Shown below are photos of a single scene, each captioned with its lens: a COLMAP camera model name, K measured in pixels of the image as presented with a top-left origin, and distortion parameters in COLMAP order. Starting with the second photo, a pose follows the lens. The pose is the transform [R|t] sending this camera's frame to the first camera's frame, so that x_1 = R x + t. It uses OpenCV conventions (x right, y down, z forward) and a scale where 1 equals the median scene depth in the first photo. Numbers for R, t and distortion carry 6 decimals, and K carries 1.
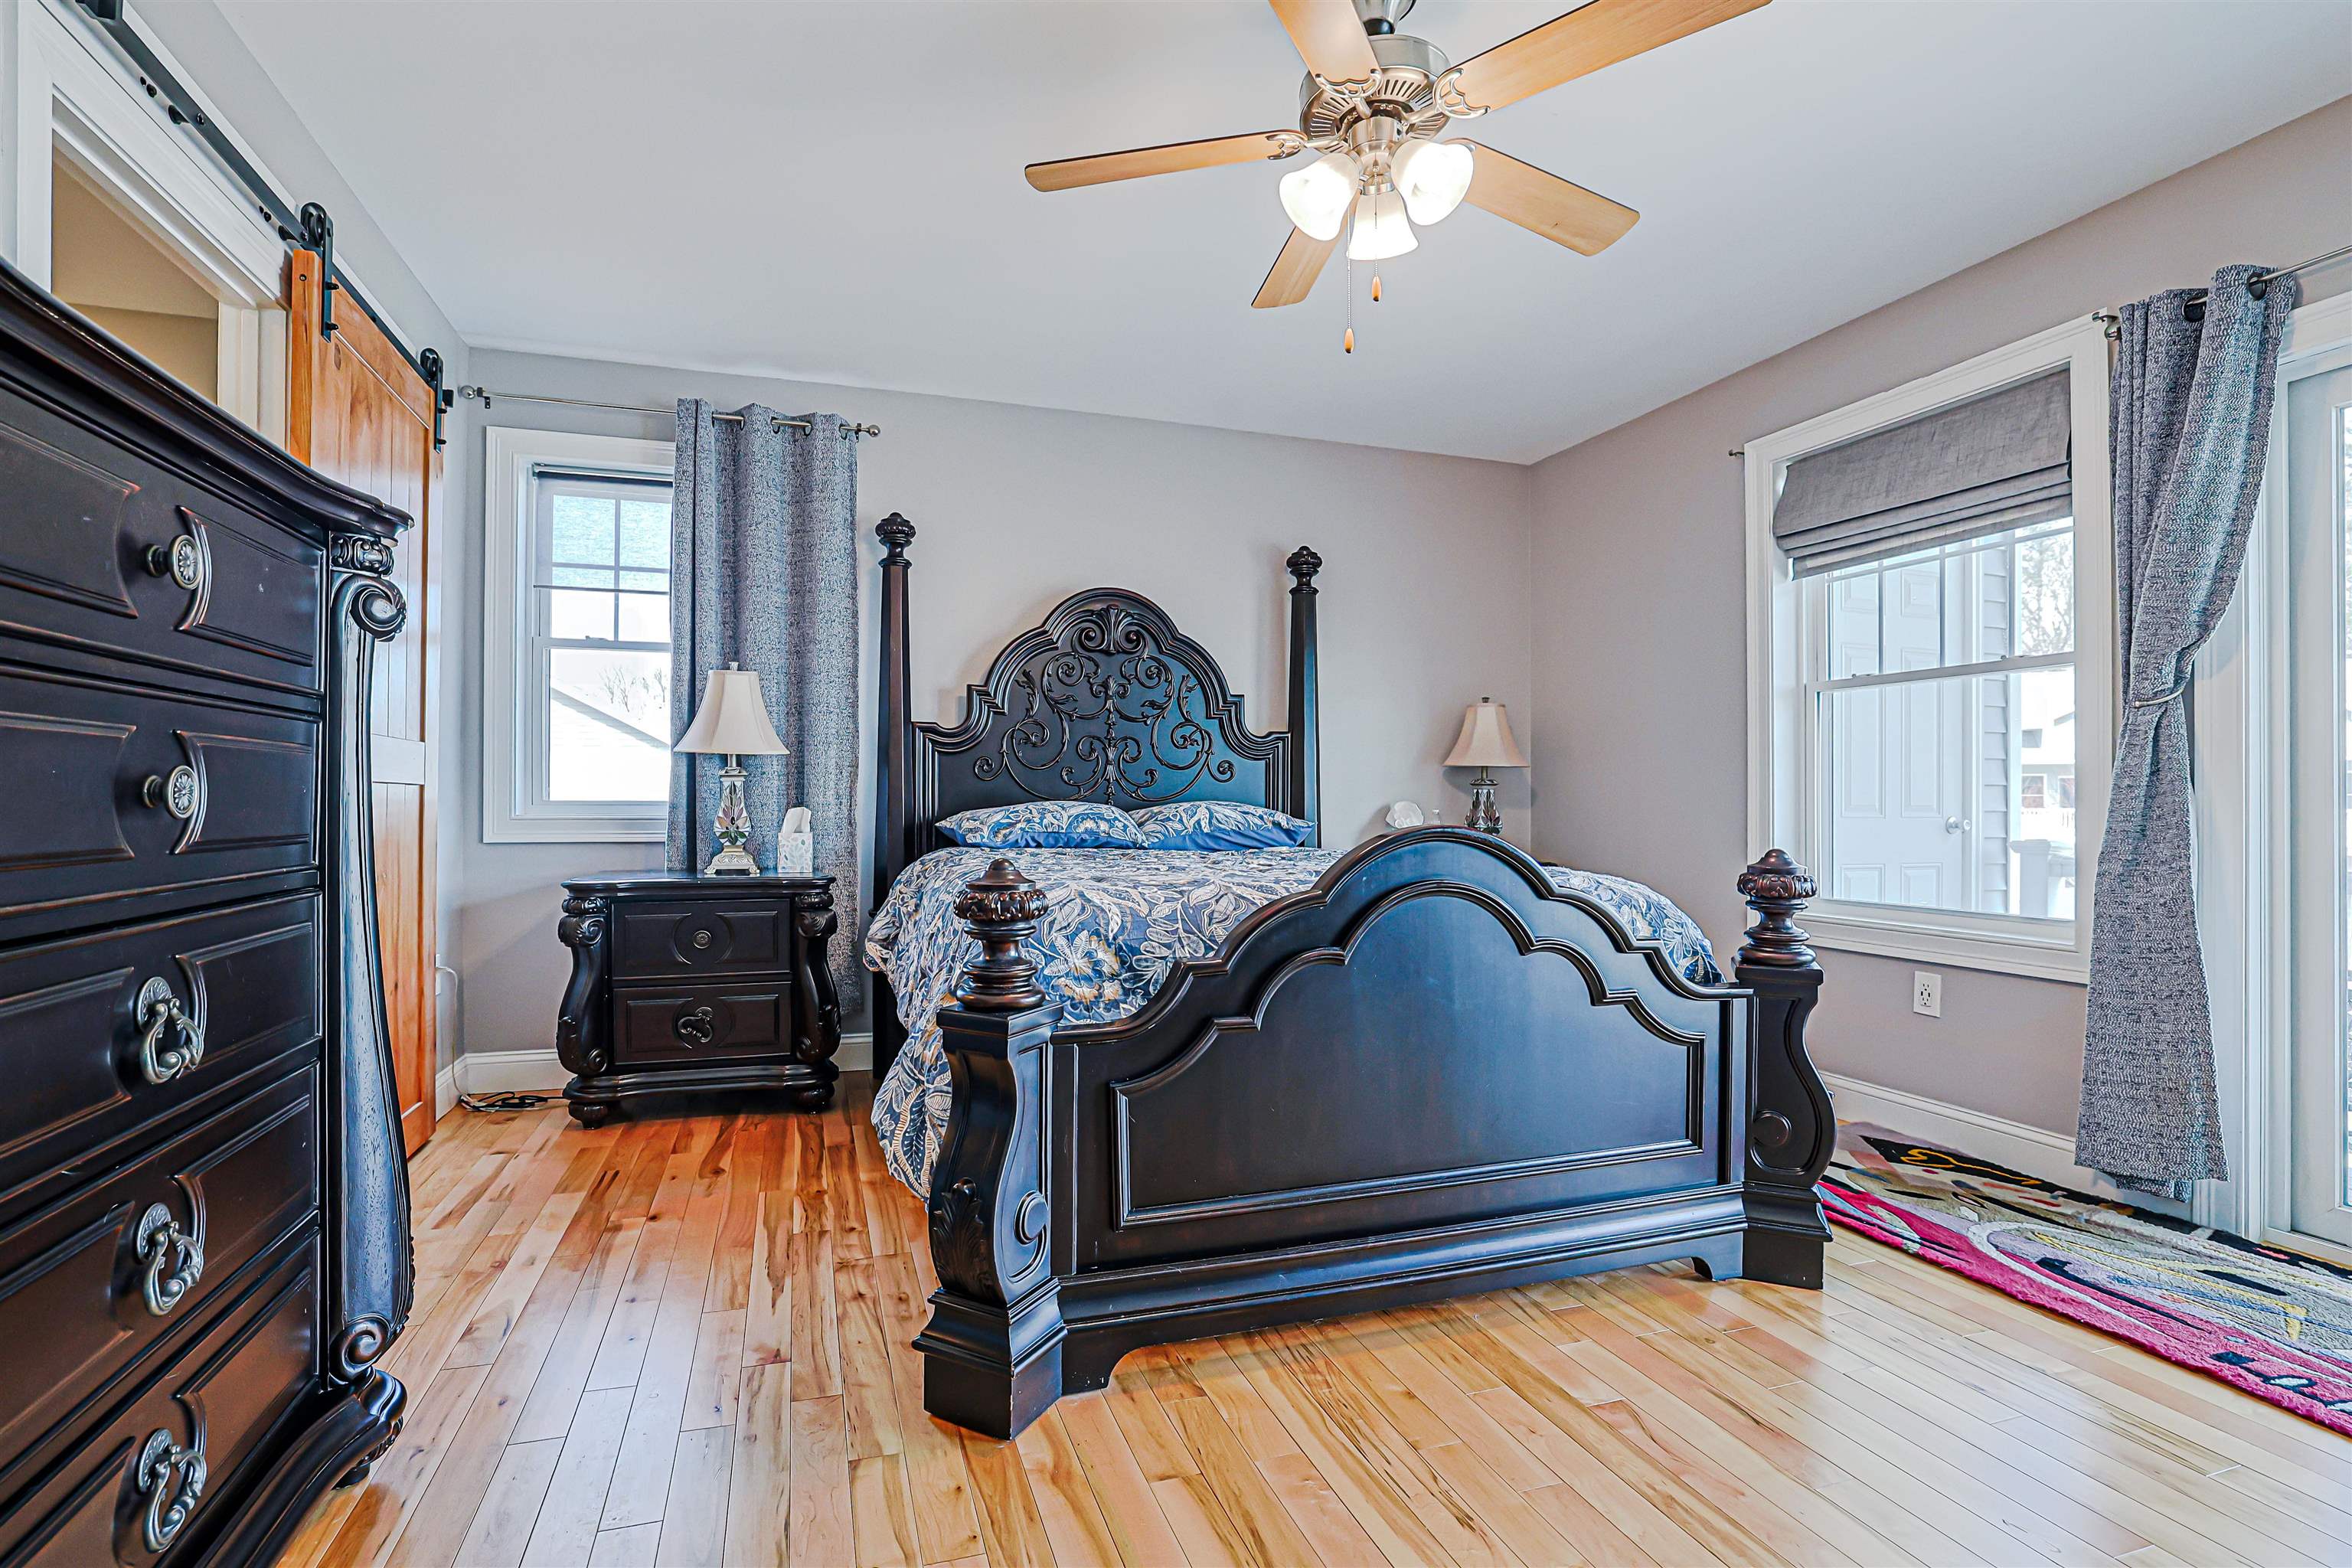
lens RADIAL K [[1058.7, 0, 1176.0], [0, 1058.7, 784.0], [0, 0, 1]] dist [-0.048861, 0.017156]
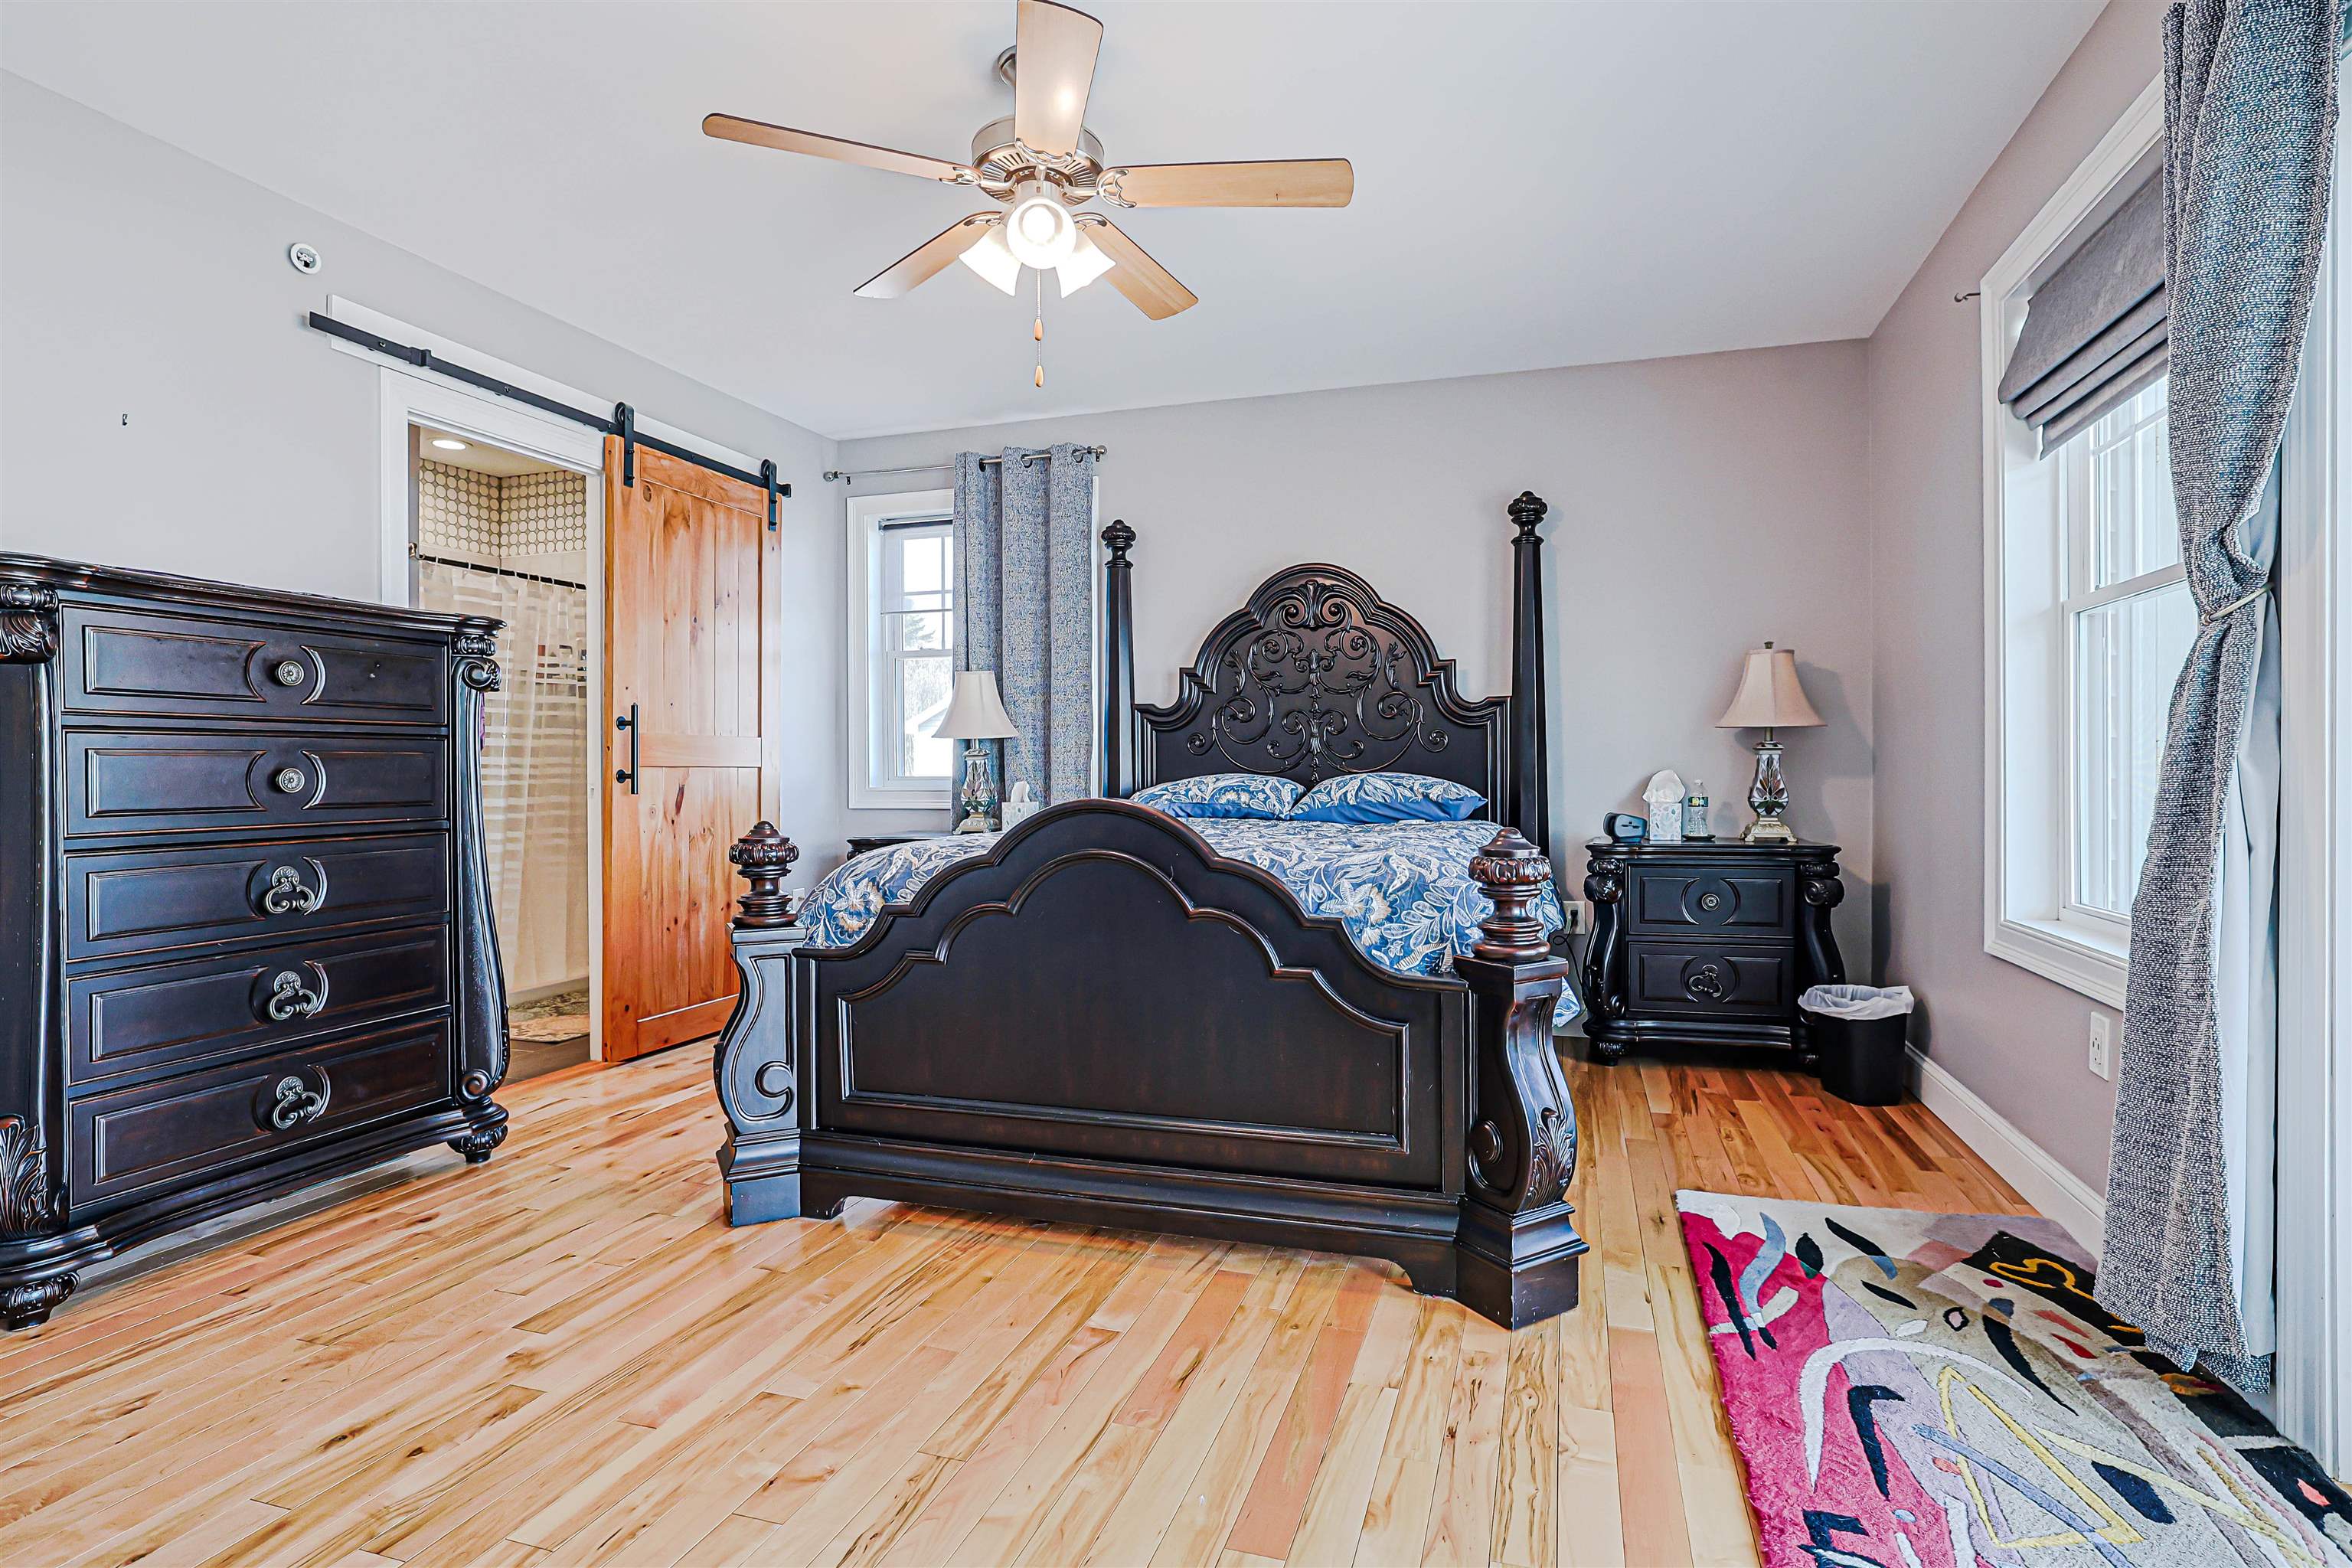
lens RADIAL K [[1153.0, 0, 1224.4], [0, 1153.0, 763.5], [0, 0, 1]] dist [-0.046744, 0.019961]
pose [[0.827437, -0.011684, -0.561437, 0.617740], [0.018362, 0.999812, 0.006255, -0.002042], [0.561259, -0.015485, 0.827496, 0.043976]]
